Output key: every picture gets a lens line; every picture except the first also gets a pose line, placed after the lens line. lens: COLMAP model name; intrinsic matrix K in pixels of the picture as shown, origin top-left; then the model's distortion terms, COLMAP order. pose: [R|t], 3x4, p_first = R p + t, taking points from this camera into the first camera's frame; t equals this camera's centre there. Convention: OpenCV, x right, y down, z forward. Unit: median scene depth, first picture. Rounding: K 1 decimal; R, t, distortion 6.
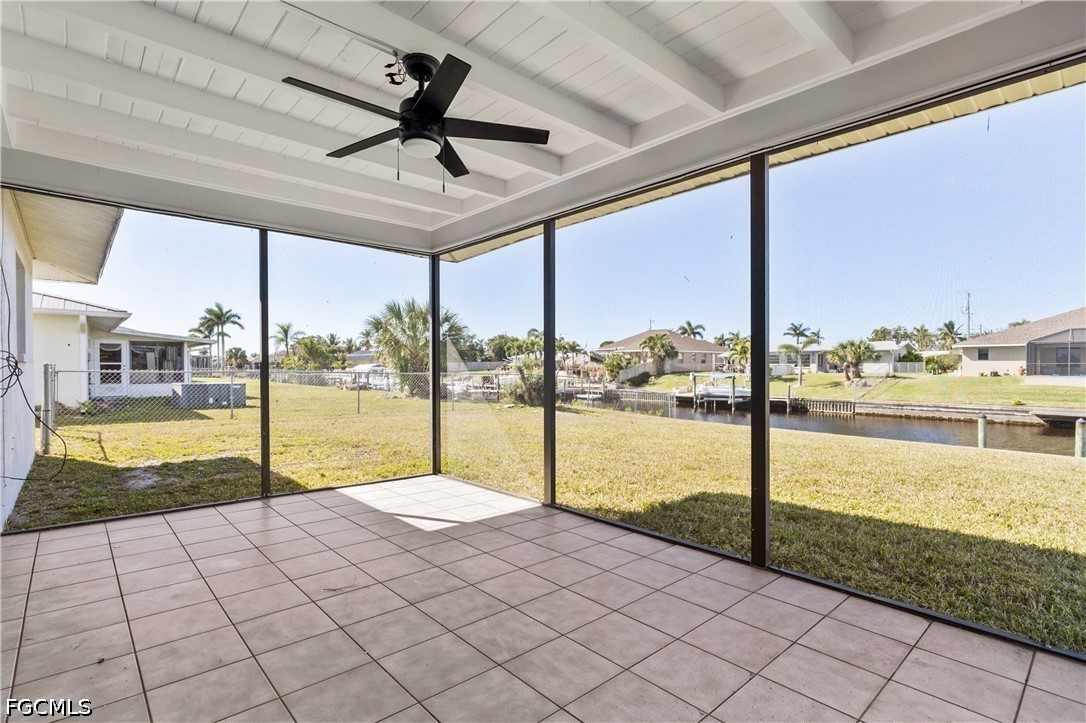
lens RADIAL K [[529.6, 0, 559.9], [0, 529.6, 370.6], [0, 0, 1]] dist [-0.007421, 0.003384]
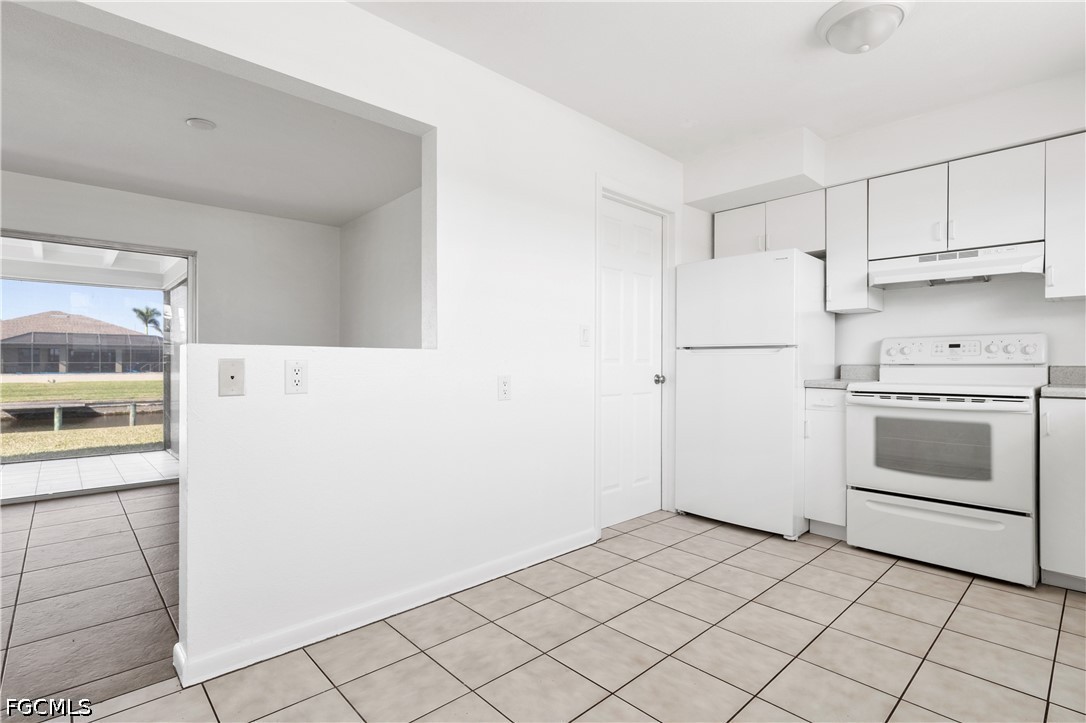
lens RADIAL K [[529.6, 0, 536.7], [0, 529.6, 360.3], [0, 0, 1]] dist [-0.007421, 0.003384]
pose [[0.021099, 0.007656, 0.999748, -0.133856], [0.007177, 0.999944, -0.007809, -0.002246], [-0.999752, 0.007339, 0.021043, -0.100203]]
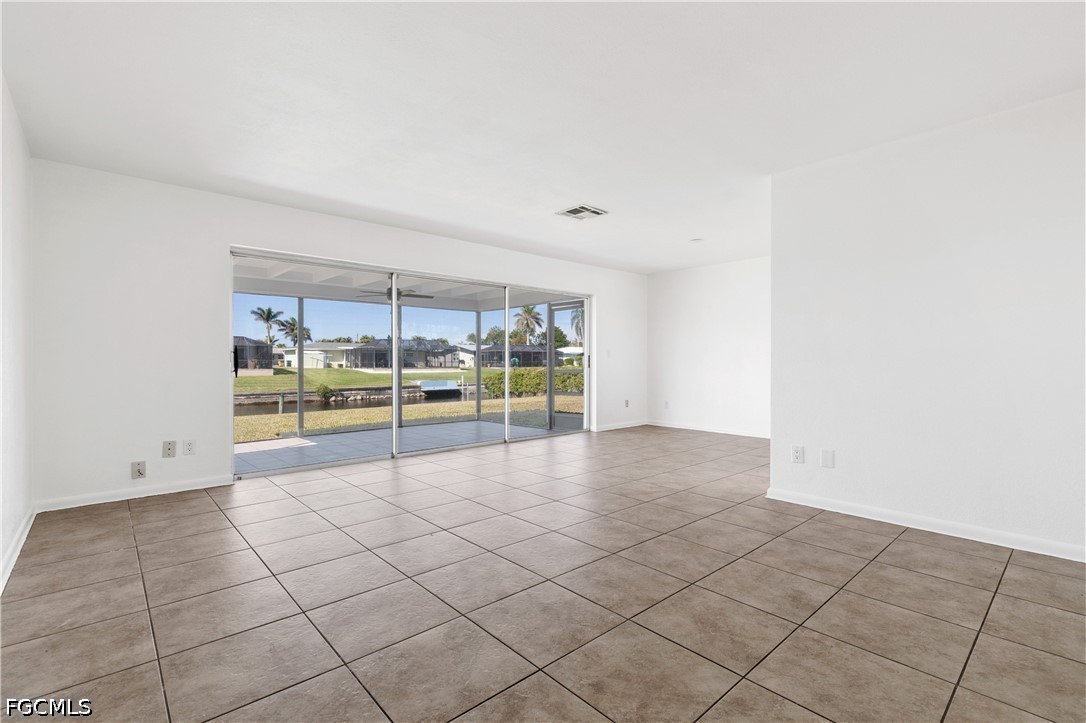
lens RADIAL K [[493.3, 0, 542.4], [0, 493.3, 361.4], [0, 0, 1]] dist [0.001878, -0.000209]
pose [[0.015282, 0.000088, 0.999883, -0.207046], [0.008616, 0.999963, -0.000220, -0.003115], [-0.999846, 0.008619, 0.015281, 0.002179]]
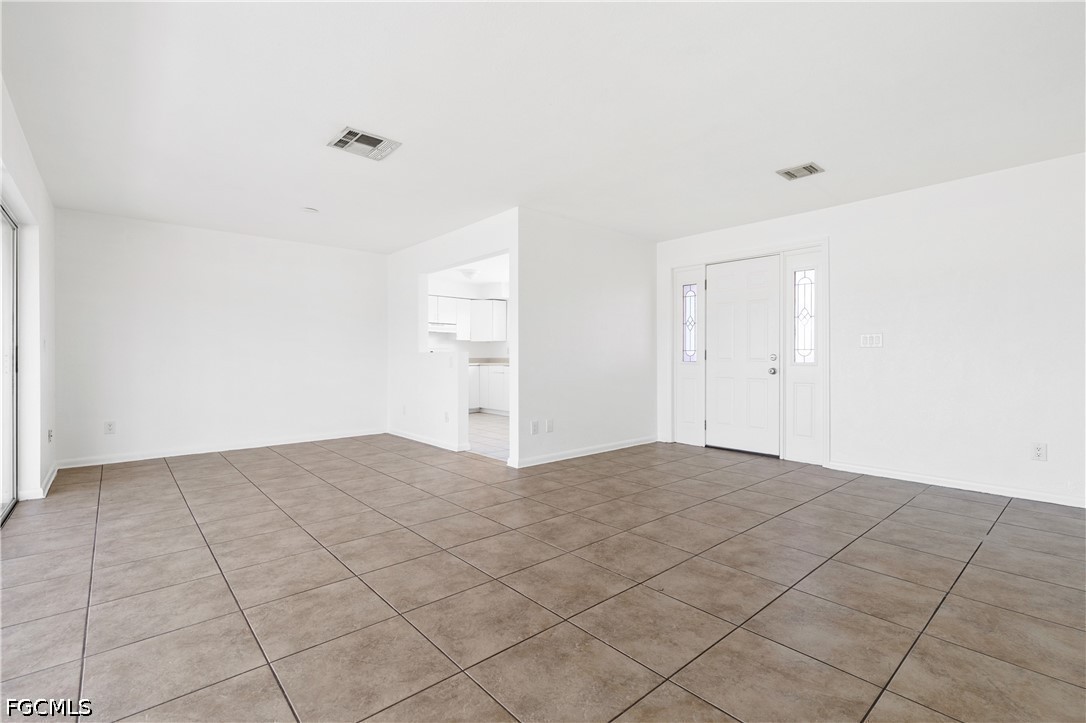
lens RADIAL K [[493.3, 0, 551.0], [0, 493.3, 350.6], [0, 0, 1]] dist [0.001878, -0.000209]
pose [[-0.999796, 0.005157, 0.019540, -0.115002], [0.005022, 0.999963, -0.006954, -0.003331], [-0.019575, -0.006854, -0.999785, 0.081387]]
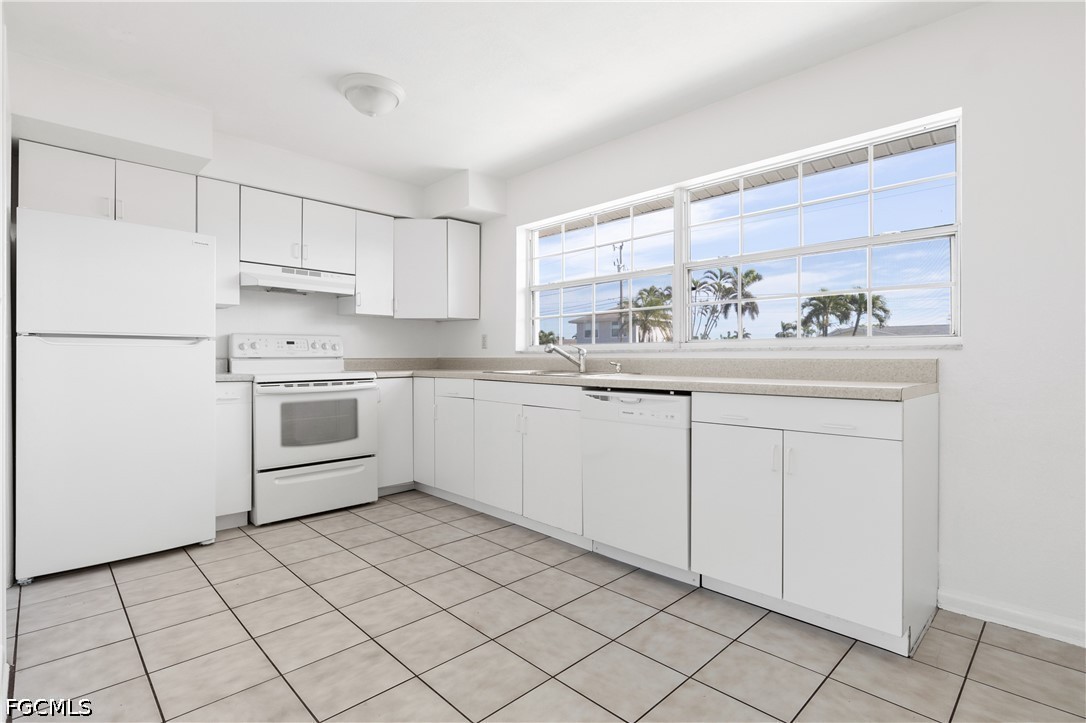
lens RADIAL K [[529.6, 0, 558.1], [0, 529.6, 354.4], [0, 0, 1]] dist [-0.007421, 0.003384]
pose [[-0.999251, 0.004958, -0.038370, -0.099051], [0.004857, 0.999985, 0.002708, -0.002415], [0.038383, 0.002520, -0.999260, -0.058639]]
